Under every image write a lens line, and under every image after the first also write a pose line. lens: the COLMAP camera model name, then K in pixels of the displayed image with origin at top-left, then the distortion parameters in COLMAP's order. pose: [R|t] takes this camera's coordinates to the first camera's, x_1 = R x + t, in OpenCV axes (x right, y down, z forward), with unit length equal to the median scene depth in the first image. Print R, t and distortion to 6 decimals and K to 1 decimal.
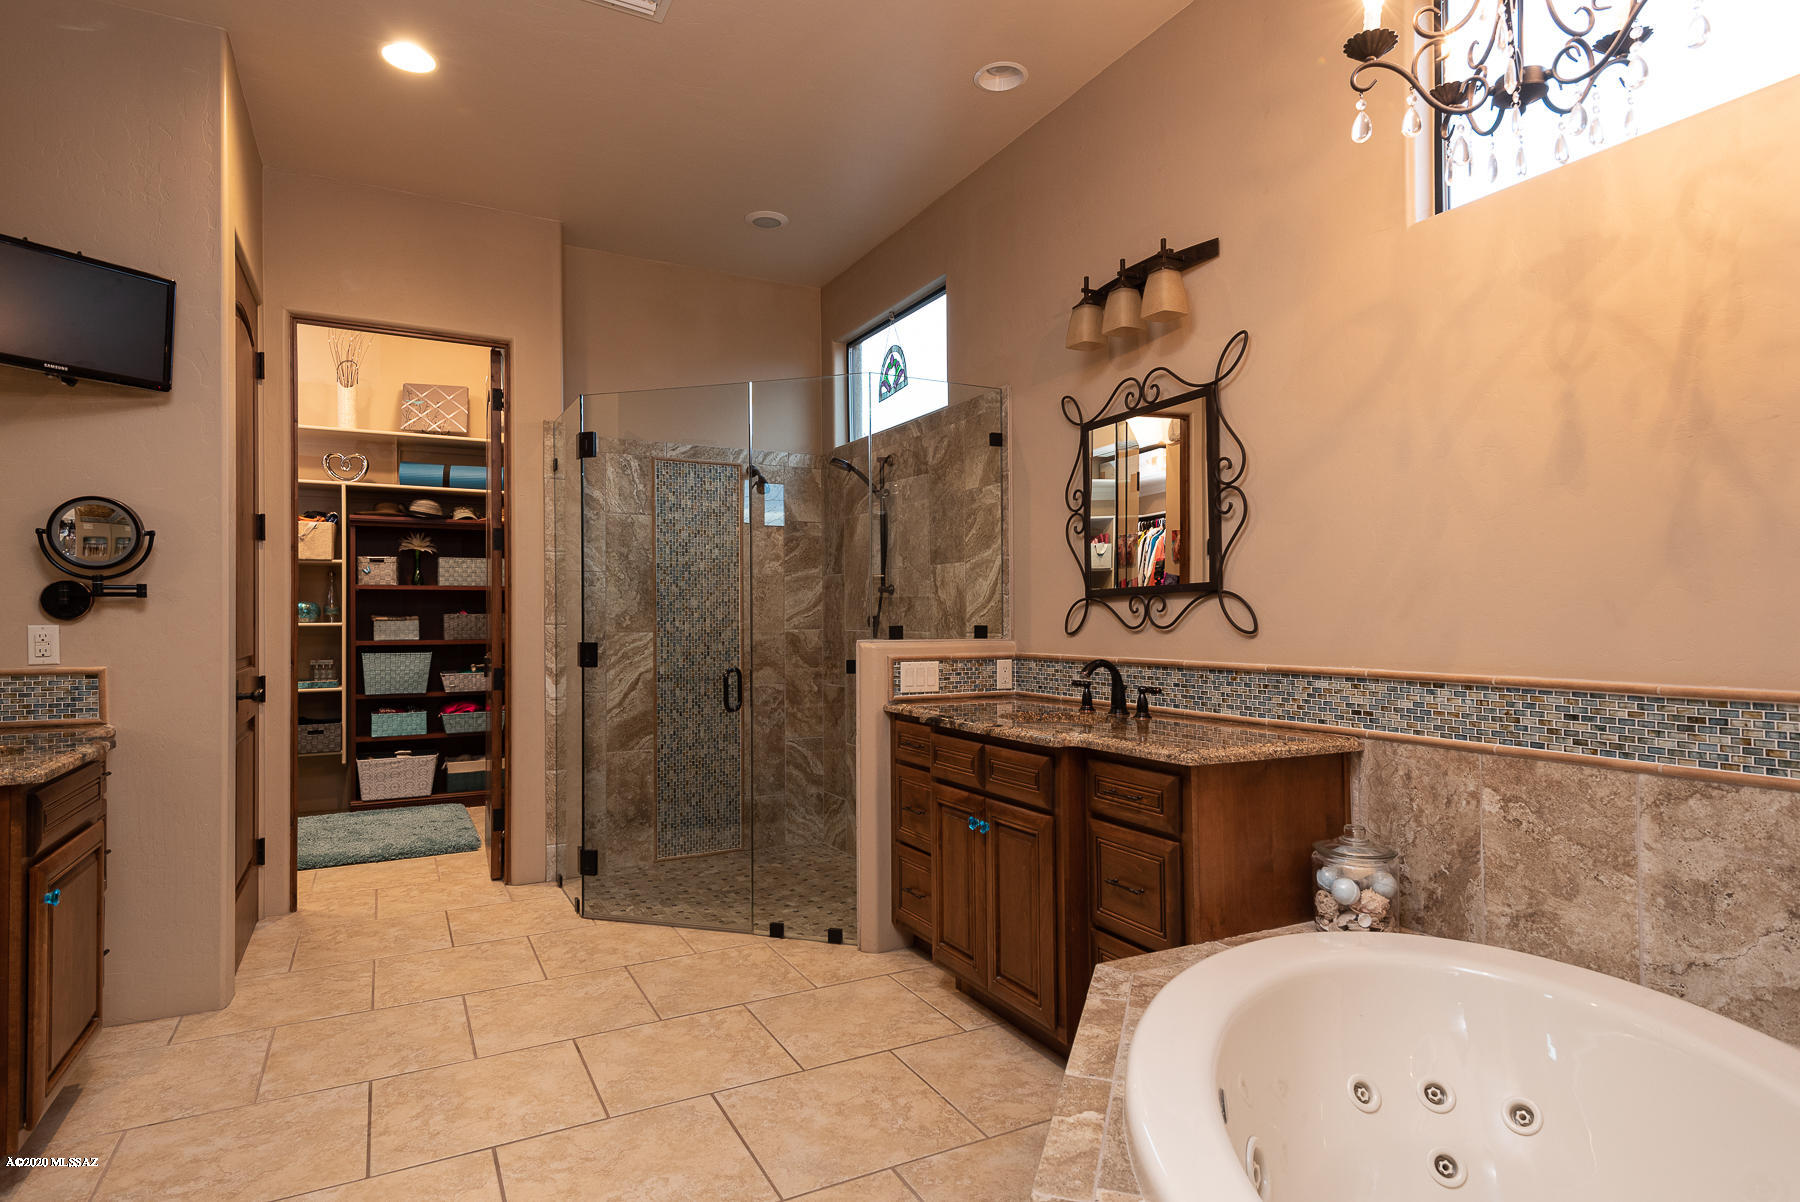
lens RADIAL K [[978.8, 0, 898.8], [0, 978.8, 610.3], [0, 0, 1]] dist [0.041911, -0.000264]
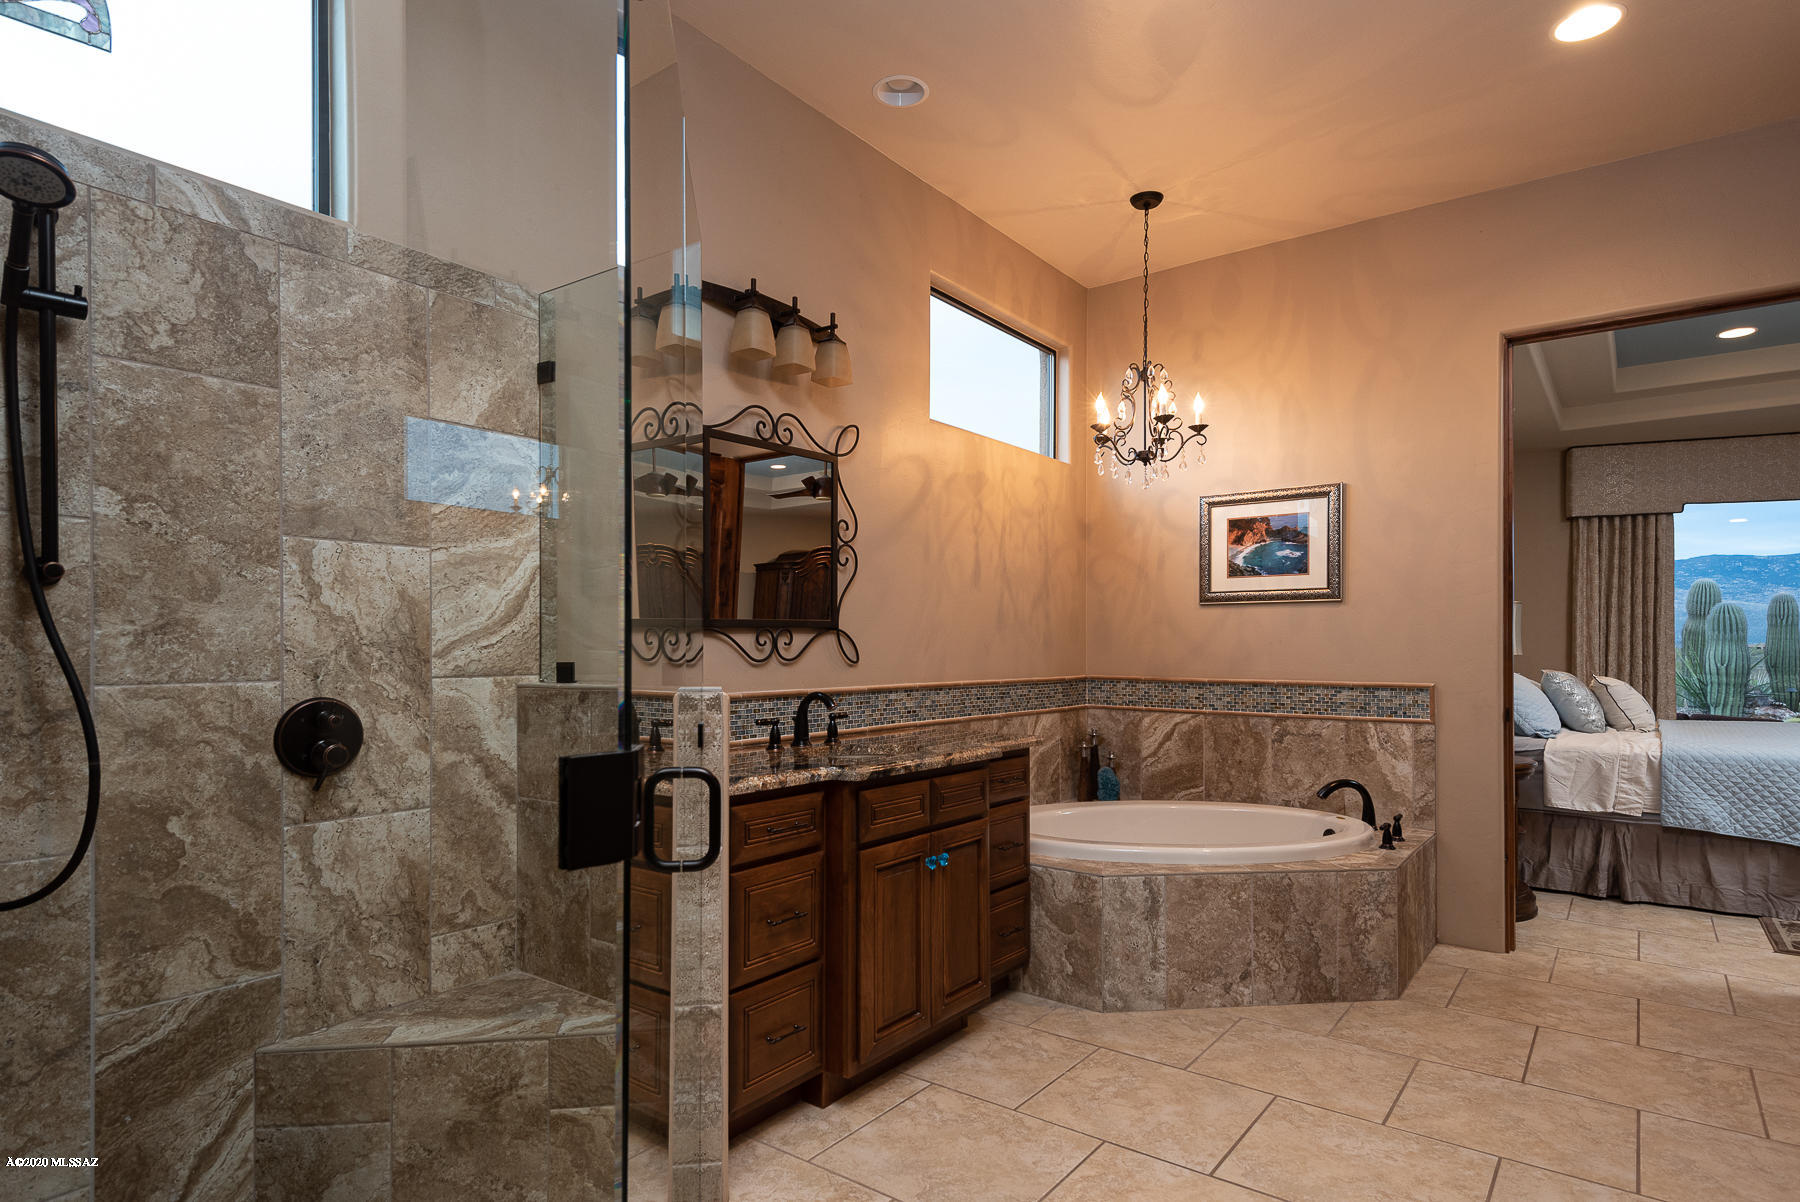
lens RADIAL K [[978.8, 0, 870.2], [0, 978.8, 640.8], [0, 0, 1]] dist [0.041911, -0.000264]
pose [[-0.414086, 0.010655, 0.910175, -0.774931], [-0.006660, 0.999869, -0.014735, 0.012622], [-0.910213, -0.012163, -0.413961, 1.443897]]
